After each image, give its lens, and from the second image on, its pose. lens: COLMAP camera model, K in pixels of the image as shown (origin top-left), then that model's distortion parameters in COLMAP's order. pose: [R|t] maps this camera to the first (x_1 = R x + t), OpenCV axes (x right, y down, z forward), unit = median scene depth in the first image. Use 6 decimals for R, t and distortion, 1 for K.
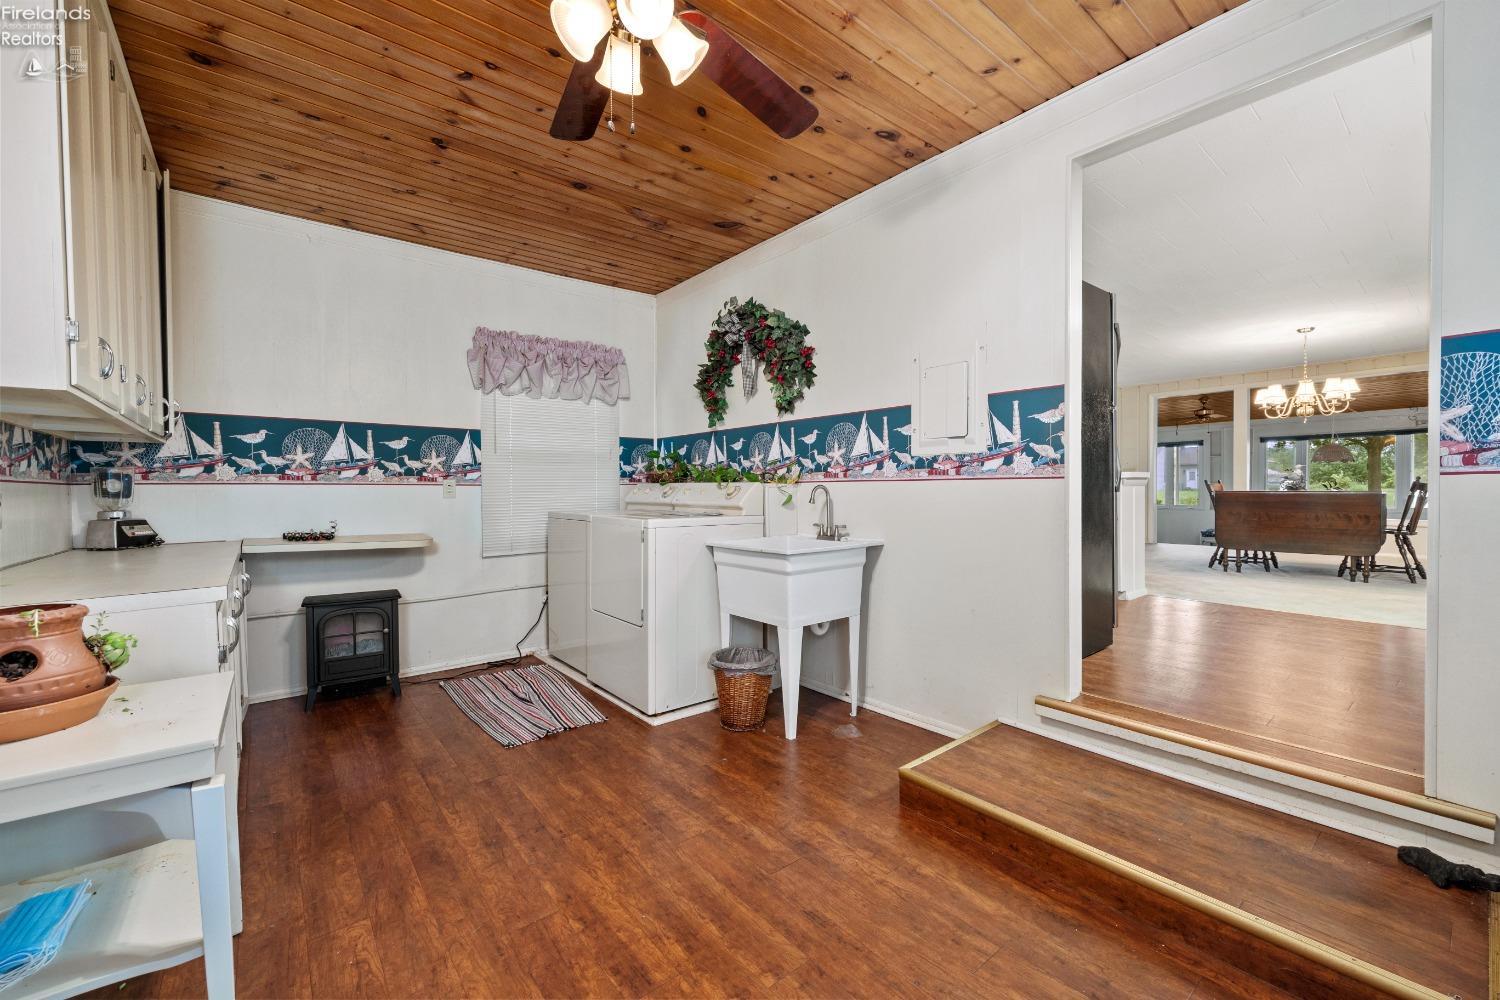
lens RADIAL K [[600.7, 0, 757.2], [0, 600.7, 498.1], [0, 0, 1]] dist [0.001577, -0.000051]
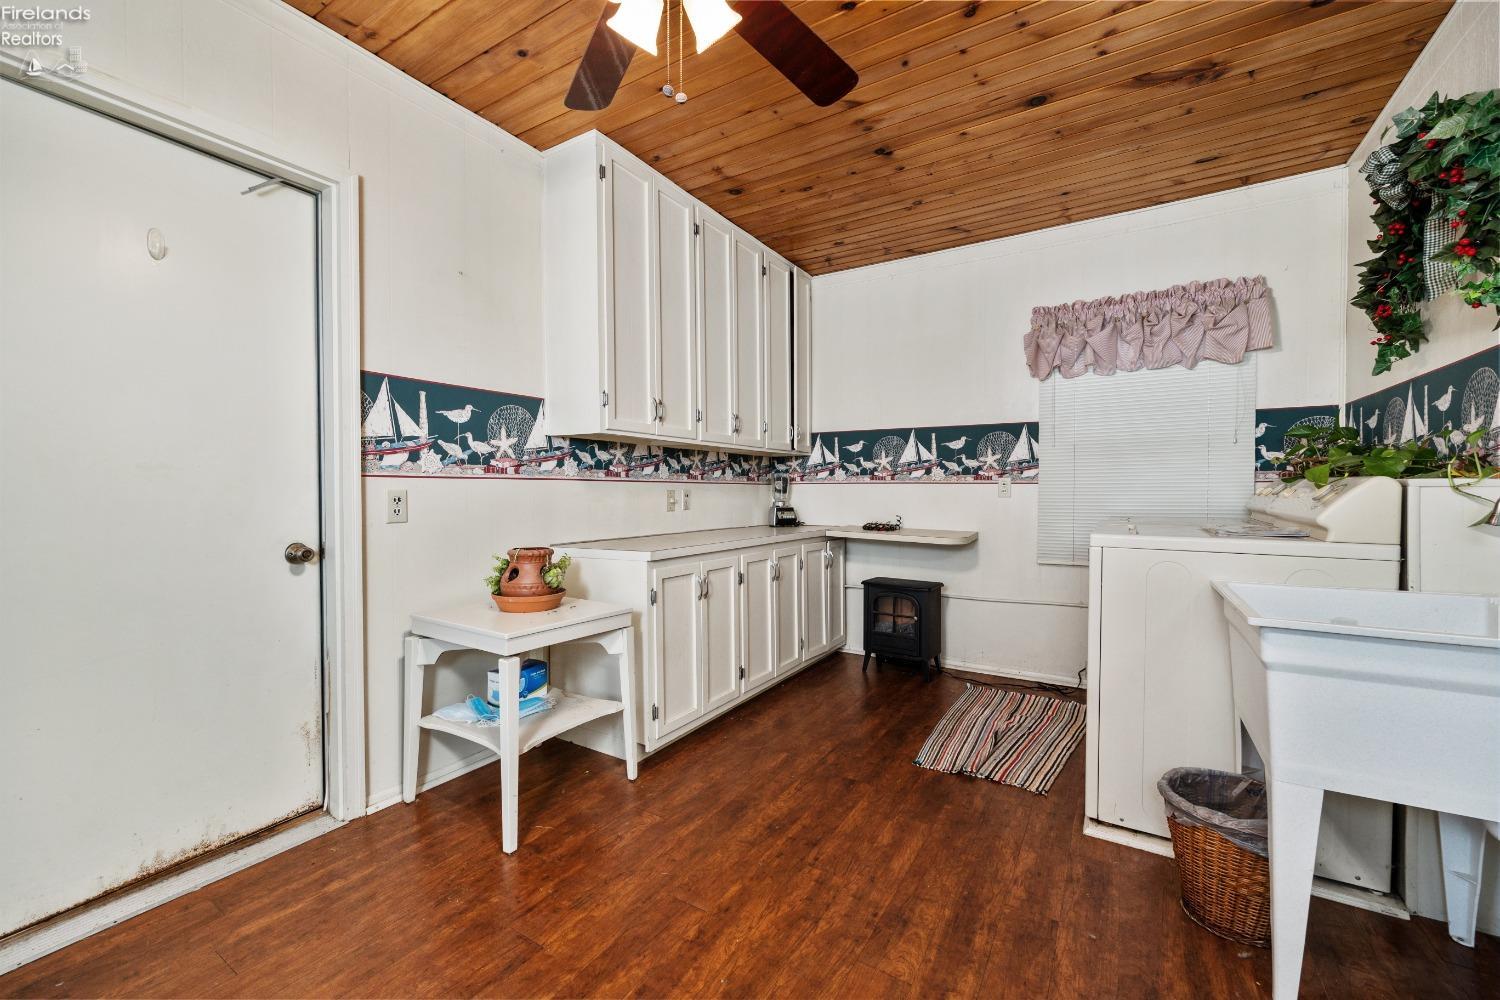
lens RADIAL K [[602.5, 0, 750.0], [0, 602.5, 500.0], [0, 0, 1]] dist [-0.001082, -0.000130]
pose [[0.322313, 0.023918, -0.946331, 0.310703], [-0.015038, 0.999684, 0.020144, -0.010263], [0.946514, 0.007739, 0.322570, 0.367014]]
